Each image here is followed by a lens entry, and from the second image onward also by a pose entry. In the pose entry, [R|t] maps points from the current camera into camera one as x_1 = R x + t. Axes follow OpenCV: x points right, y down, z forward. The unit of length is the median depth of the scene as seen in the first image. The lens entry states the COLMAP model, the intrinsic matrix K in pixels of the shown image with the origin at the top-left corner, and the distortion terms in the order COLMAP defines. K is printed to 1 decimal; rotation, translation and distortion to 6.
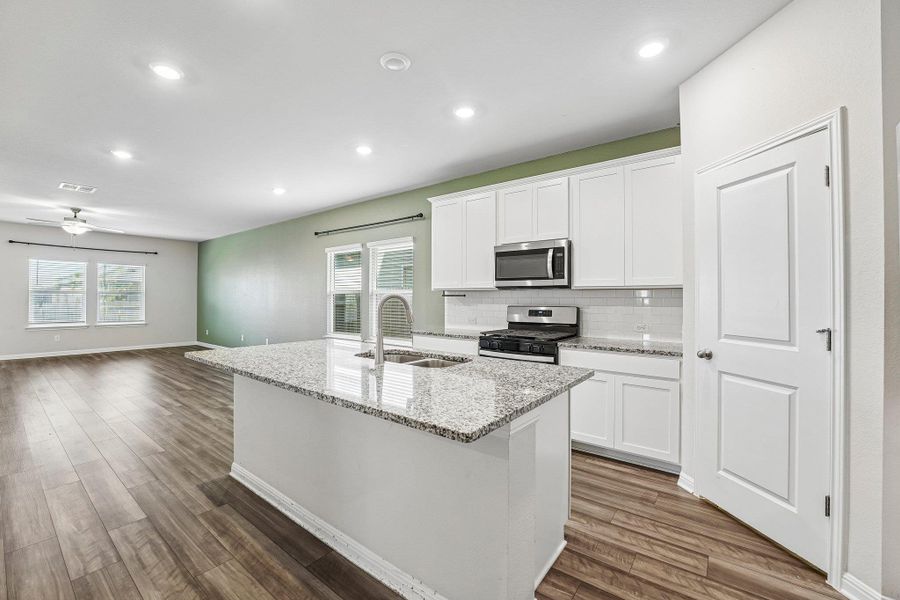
lens RADIAL K [[371.0, 0, 436.7], [0, 371.0, 296.5], [0, 0, 1]] dist [-0.001538, 0.000314]
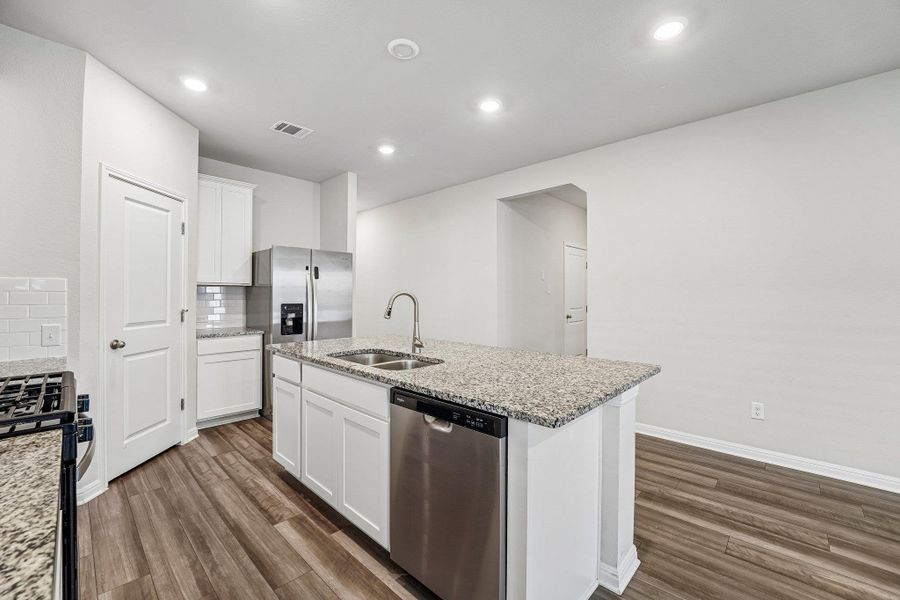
lens RADIAL K [[371.0, 0, 452.4], [0, 371.0, 293.5], [0, 0, 1]] dist [-0.001538, 0.000314]
pose [[-0.996681, -0.005985, 0.081181, -0.262602], [-0.006948, 0.999909, -0.011590, 0.009914], [-0.081104, -0.012116, -0.996632, 1.597339]]
